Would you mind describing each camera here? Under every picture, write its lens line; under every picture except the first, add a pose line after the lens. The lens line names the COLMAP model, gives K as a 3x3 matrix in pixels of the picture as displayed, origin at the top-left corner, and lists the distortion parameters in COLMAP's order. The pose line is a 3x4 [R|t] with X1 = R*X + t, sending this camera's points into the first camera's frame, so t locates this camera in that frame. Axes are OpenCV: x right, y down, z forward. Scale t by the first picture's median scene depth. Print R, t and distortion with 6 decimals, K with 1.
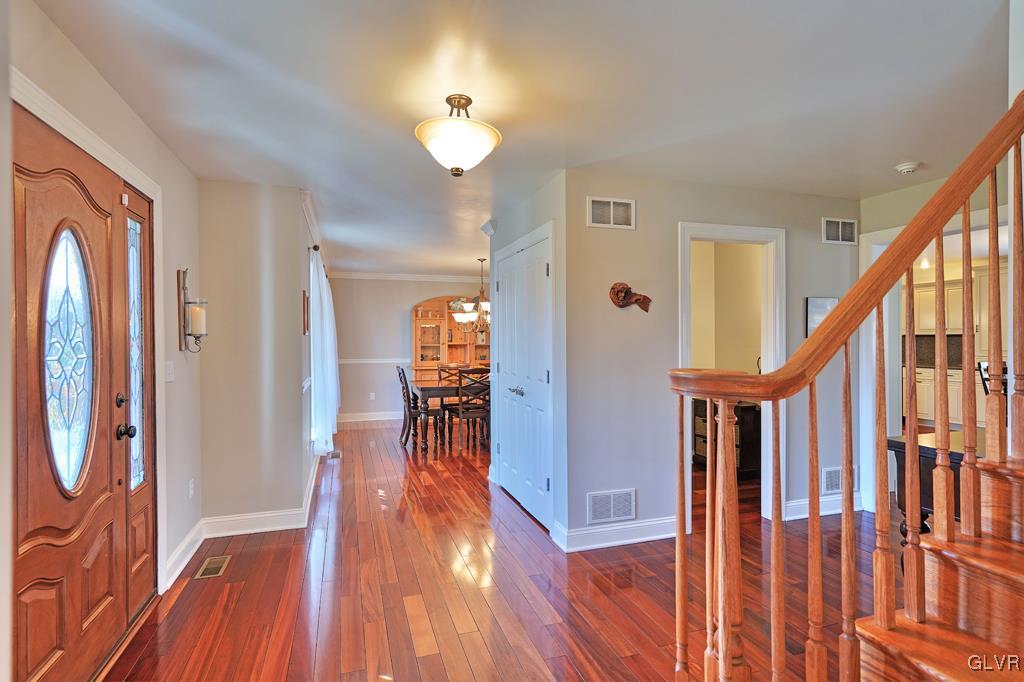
lens RADIAL K [[560.0, 0, 512.0], [0, 560.0, 341.0], [0, 0, 1]] dist [0.000745, 0.000317]
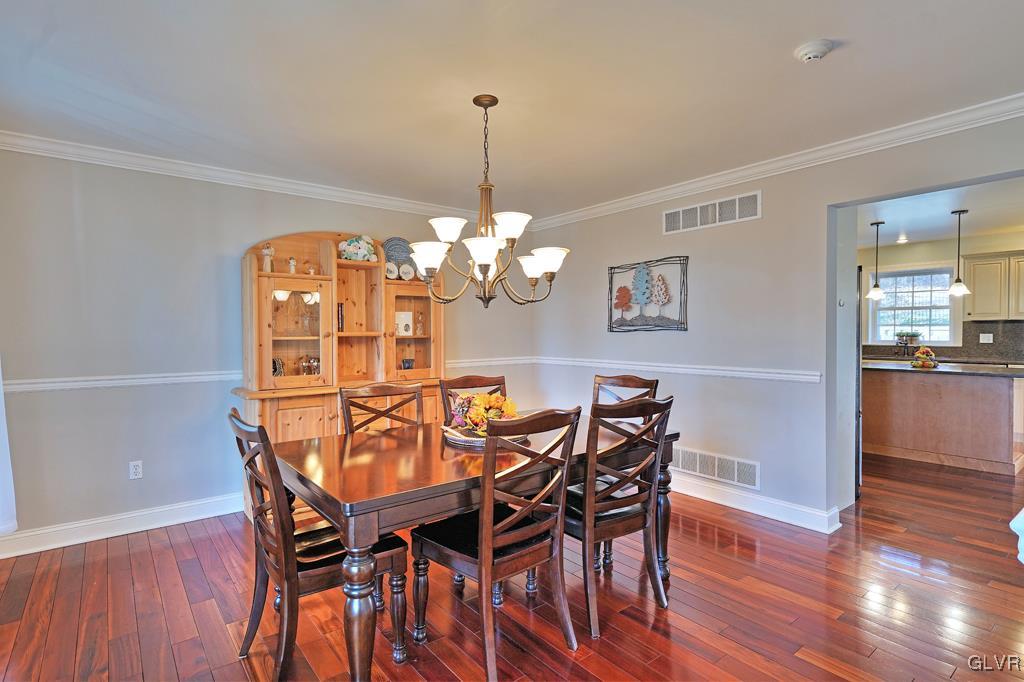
lens RADIAL K [[560.0, 0, 512.0], [0, 560.0, 341.0], [0, 0, 1]] dist [0.000745, 0.000317]
pose [[0.853712, -0.006081, 0.520710, -0.226852], [0.002873, 0.999972, 0.006968, 0.006952], [-0.520737, -0.004452, 0.853705, 0.542381]]
